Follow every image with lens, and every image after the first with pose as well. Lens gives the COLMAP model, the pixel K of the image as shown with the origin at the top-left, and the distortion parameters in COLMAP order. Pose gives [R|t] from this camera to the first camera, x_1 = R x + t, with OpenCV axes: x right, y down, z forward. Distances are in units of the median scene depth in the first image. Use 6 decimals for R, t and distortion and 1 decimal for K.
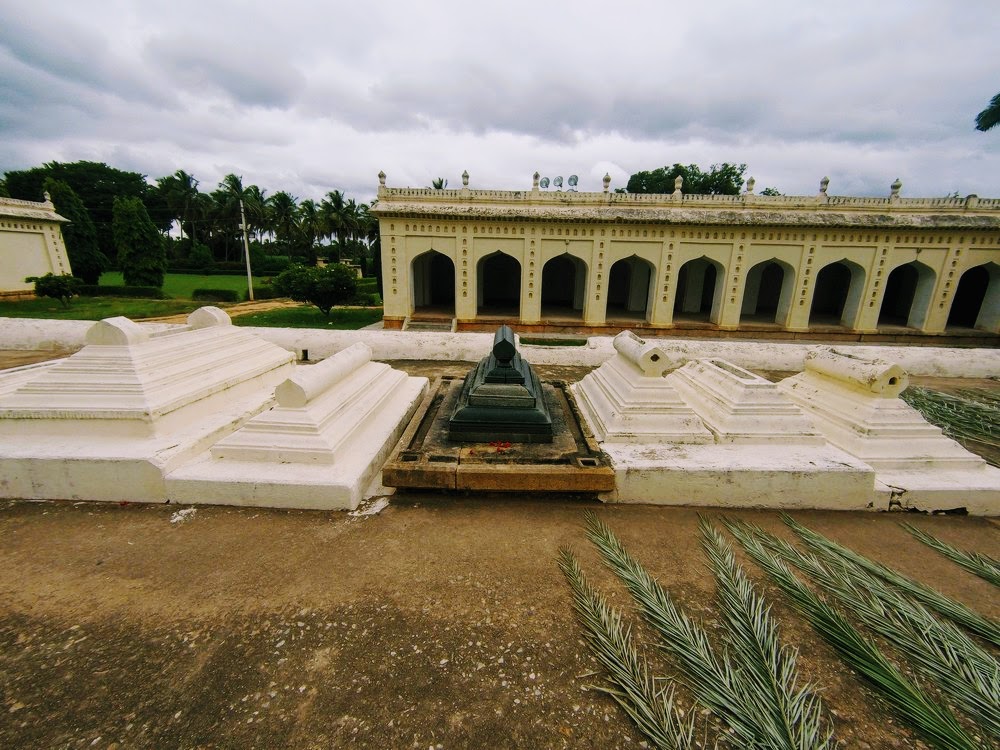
lens RADIAL K [[439.6, 0, 504.6], [0, 439.6, 383.6], [0, 0, 1]] dist [-0.001173, 0.003223]
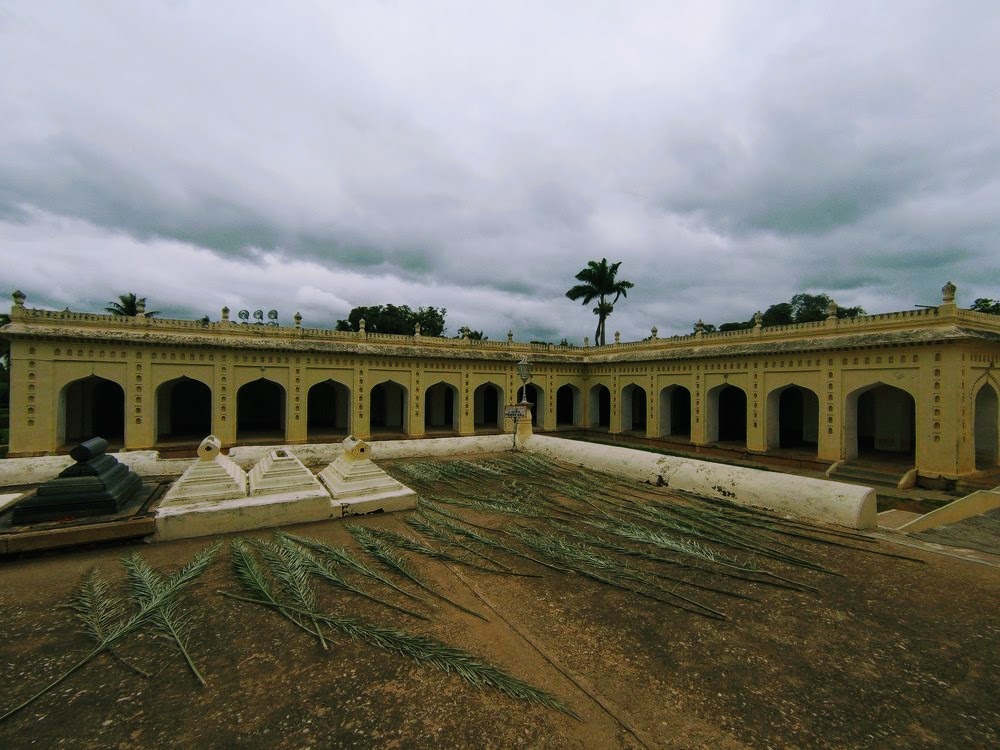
lens RADIAL K [[439.6, 0, 504.6], [0, 439.6, 383.6], [0, 0, 1]] dist [-0.001173, 0.003223]
pose [[0.849877, -0.009426, 0.526897, 0.081187], [0.149652, 0.962994, -0.224158, 0.045125], [-0.505286, 0.269358, 0.819837, -0.177385]]
